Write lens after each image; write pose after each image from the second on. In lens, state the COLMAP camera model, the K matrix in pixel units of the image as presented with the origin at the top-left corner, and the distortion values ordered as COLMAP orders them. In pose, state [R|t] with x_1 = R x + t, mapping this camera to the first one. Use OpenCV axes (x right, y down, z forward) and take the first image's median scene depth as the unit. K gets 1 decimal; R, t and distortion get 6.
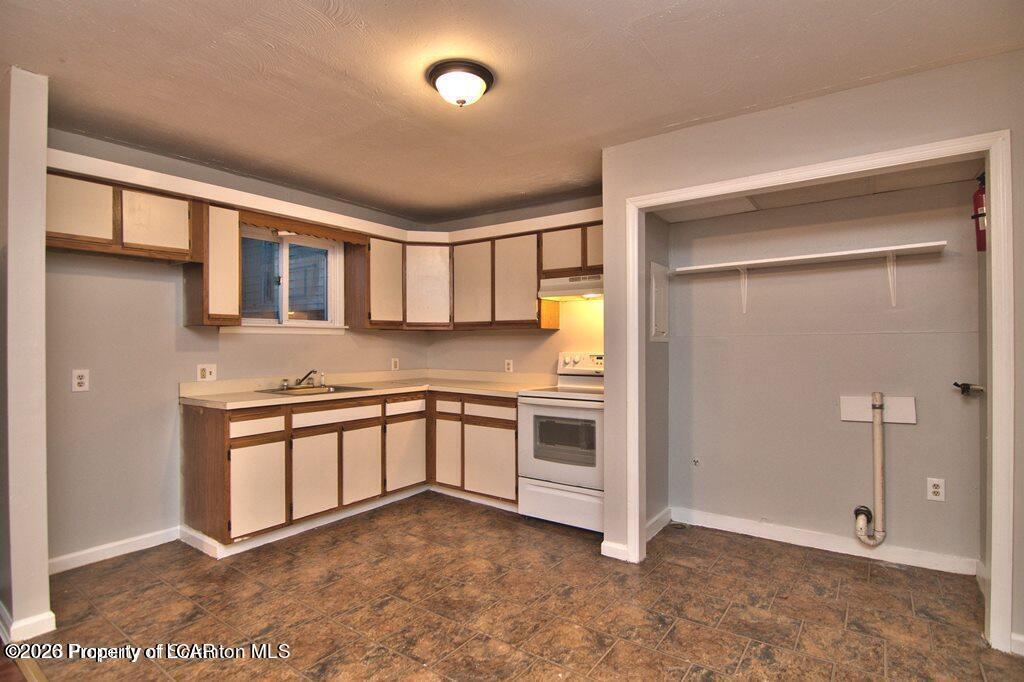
lens RADIAL K [[509.6, 0, 512.0], [0, 509.6, 341.0], [0, 0, 1]] dist [-0.001082, -0.012147]
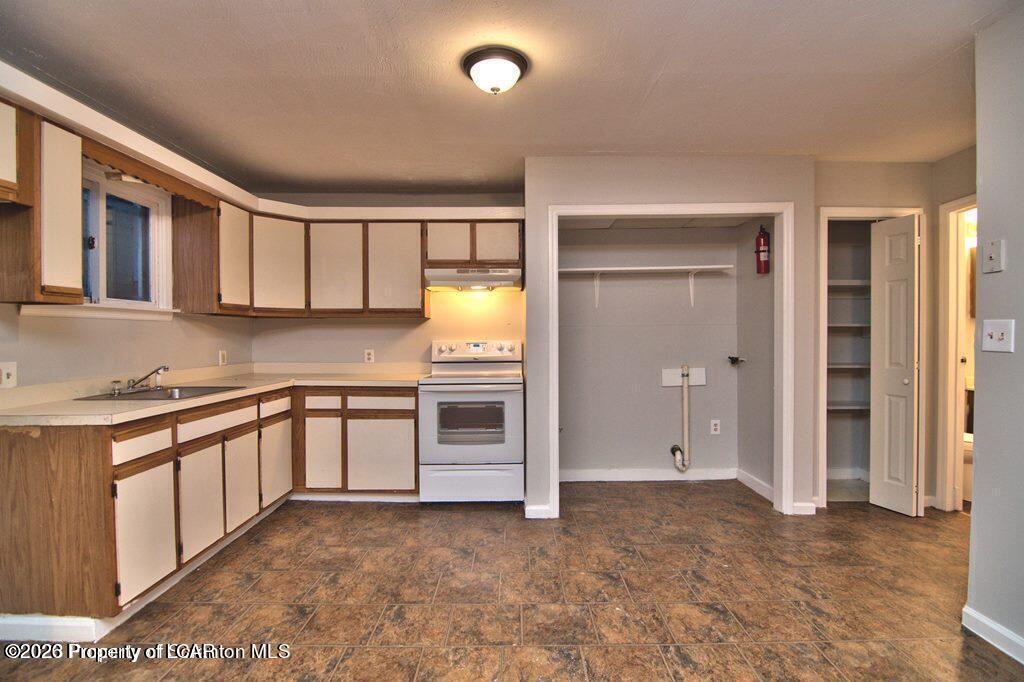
lens RADIAL K [[491.1, 0, 512.0], [0, 491.1, 341.0], [0, 0, 1]] dist [-0.004716, -0.008533]
pose [[0.815834, -0.008847, 0.578219, -0.401442], [-0.000444, 0.999873, 0.015924, 0.007584], [-0.578286, -0.013248, 0.815726, 0.115046]]
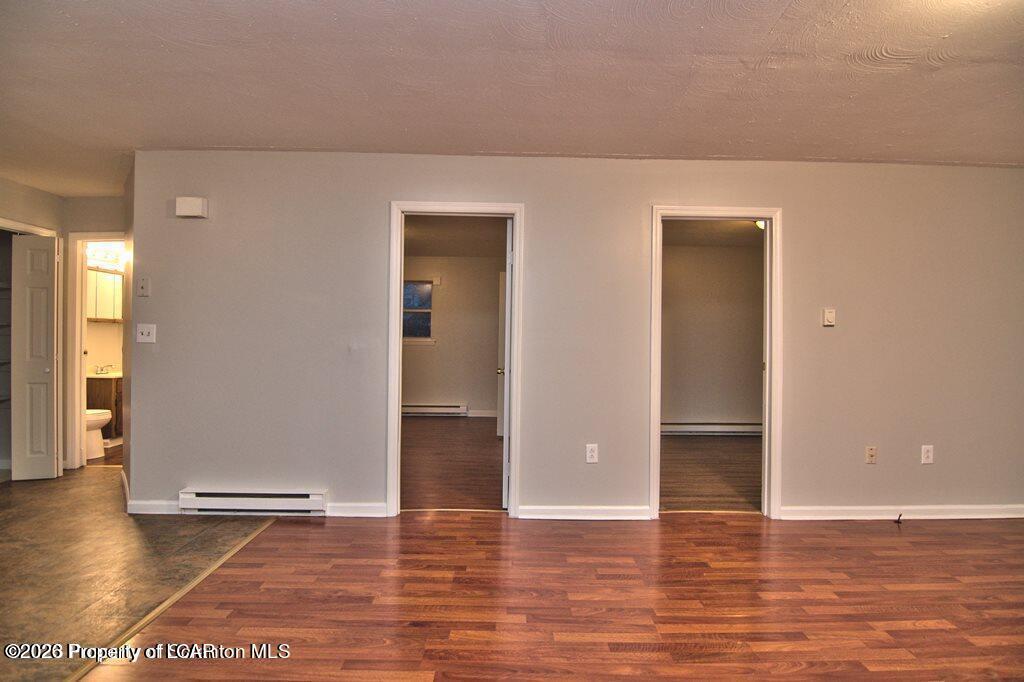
lens RADIAL K [[491.1, 0, 512.0], [0, 491.1, 341.0], [0, 0, 1]] dist [-0.004716, -0.008533]
pose [[-0.587494, -0.007197, 0.809197, -0.803292], [-0.011800, 0.999930, 0.000327, 0.016194], [-0.809143, -0.009356, -0.587538, 0.221298]]
